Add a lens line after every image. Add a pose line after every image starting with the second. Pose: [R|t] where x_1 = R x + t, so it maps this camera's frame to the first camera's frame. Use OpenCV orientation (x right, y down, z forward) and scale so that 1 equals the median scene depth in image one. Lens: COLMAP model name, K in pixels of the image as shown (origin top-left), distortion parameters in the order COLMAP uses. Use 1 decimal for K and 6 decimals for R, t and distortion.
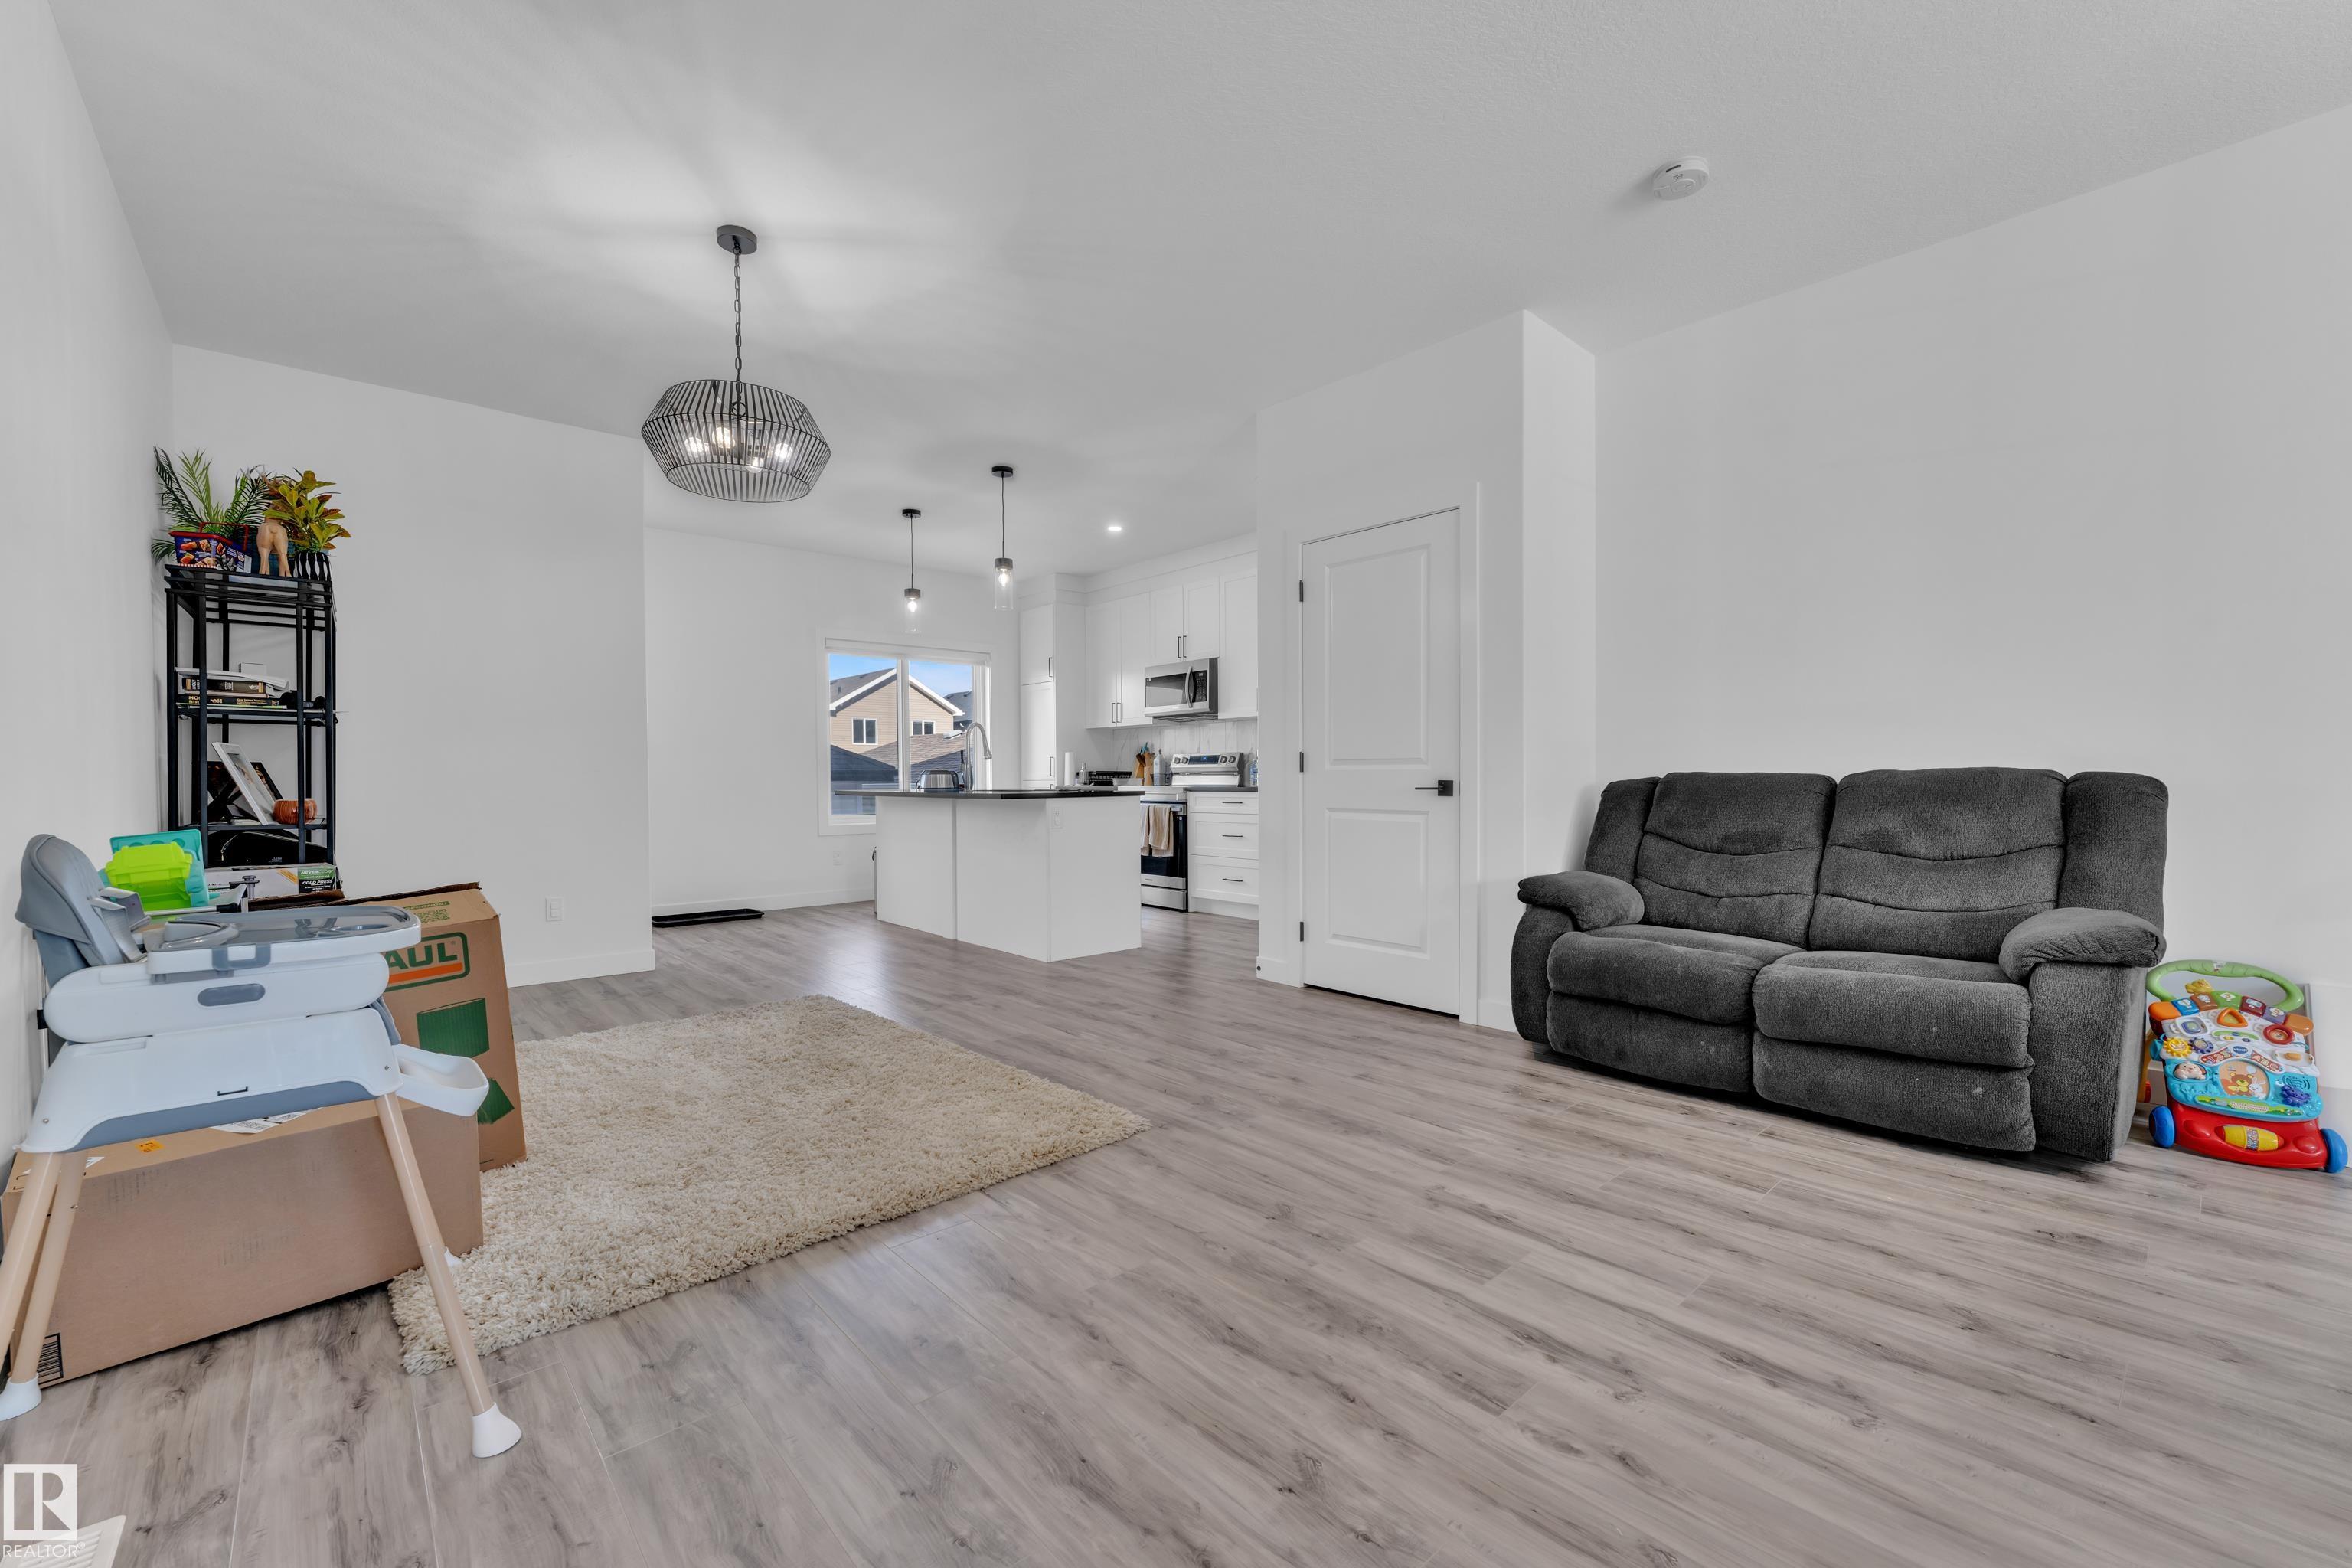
lens RADIAL K [[946.5, 0, 1186.8], [0, 946.5, 783.7], [0, 0, 1]] dist [0.001238, 0.000211]
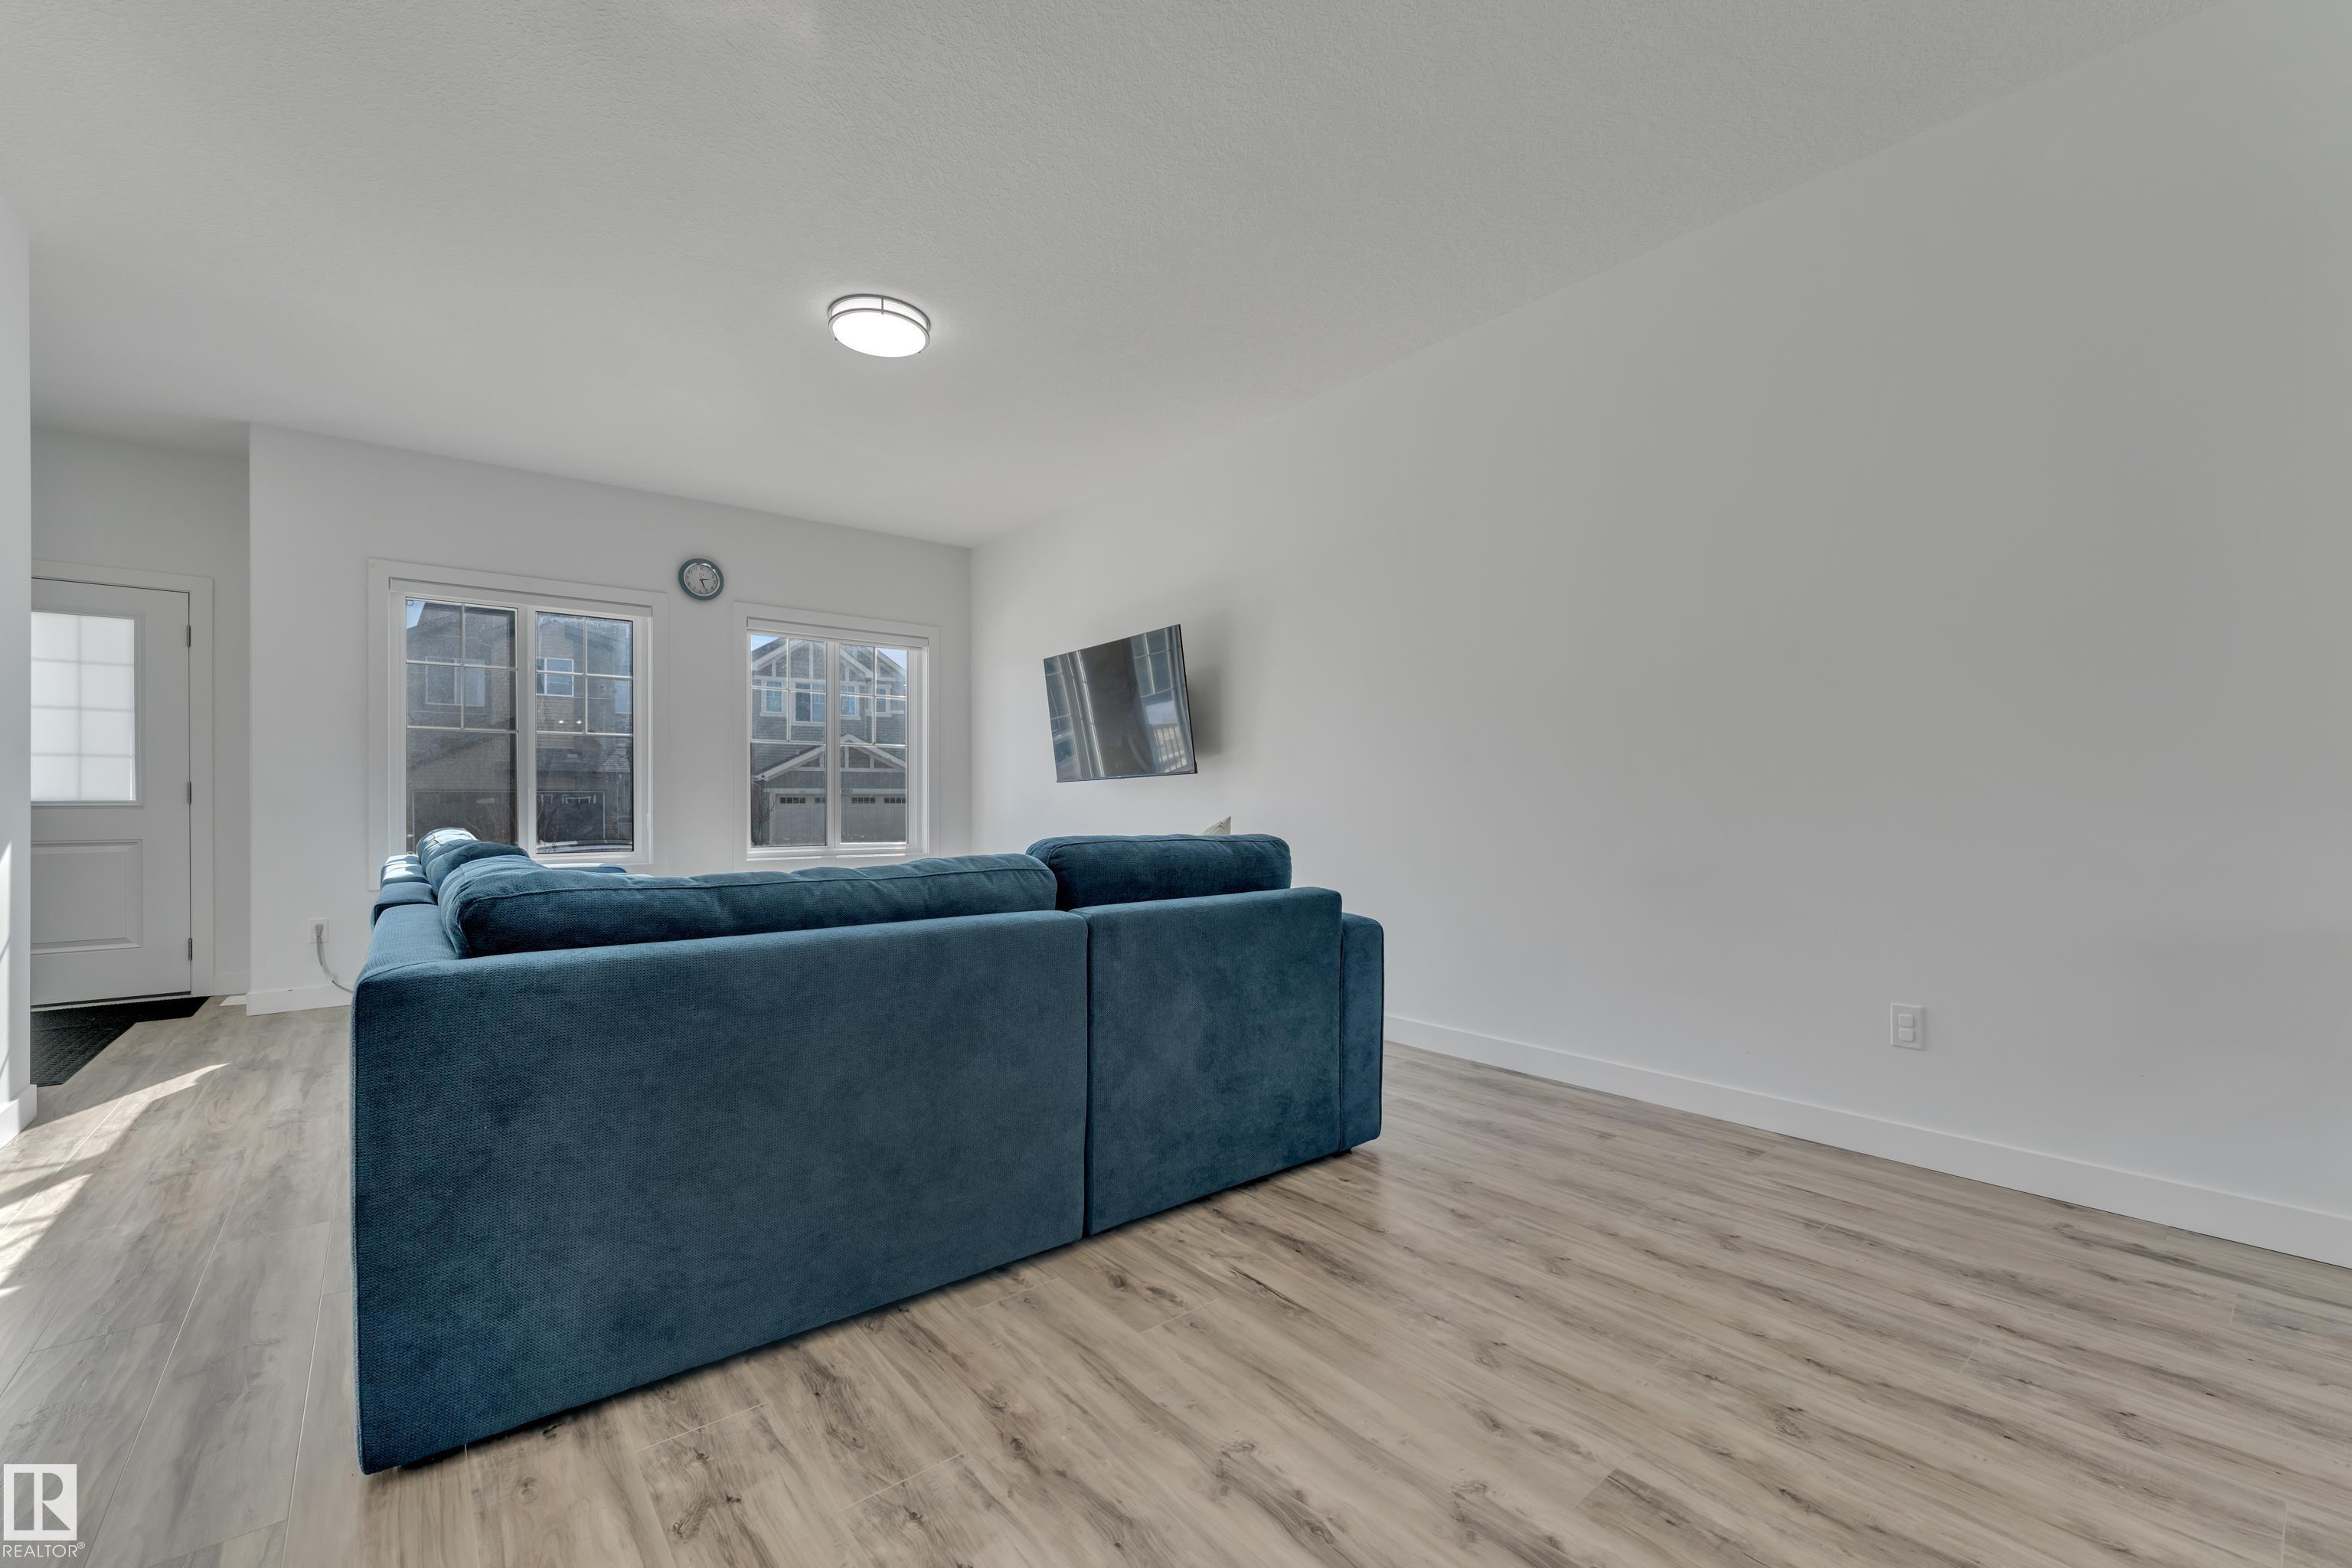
lens RADIAL K [[946.5, 0, 1186.9], [0, 946.5, 794.5], [0, 0, 1]] dist [0.001238, 0.000211]
pose [[-0.998732, 0.005068, 0.050083, 0.726503], [0.004937, 0.999984, -0.002741, -0.012075], [-0.050096, -0.002490, -0.998741, 2.024473]]
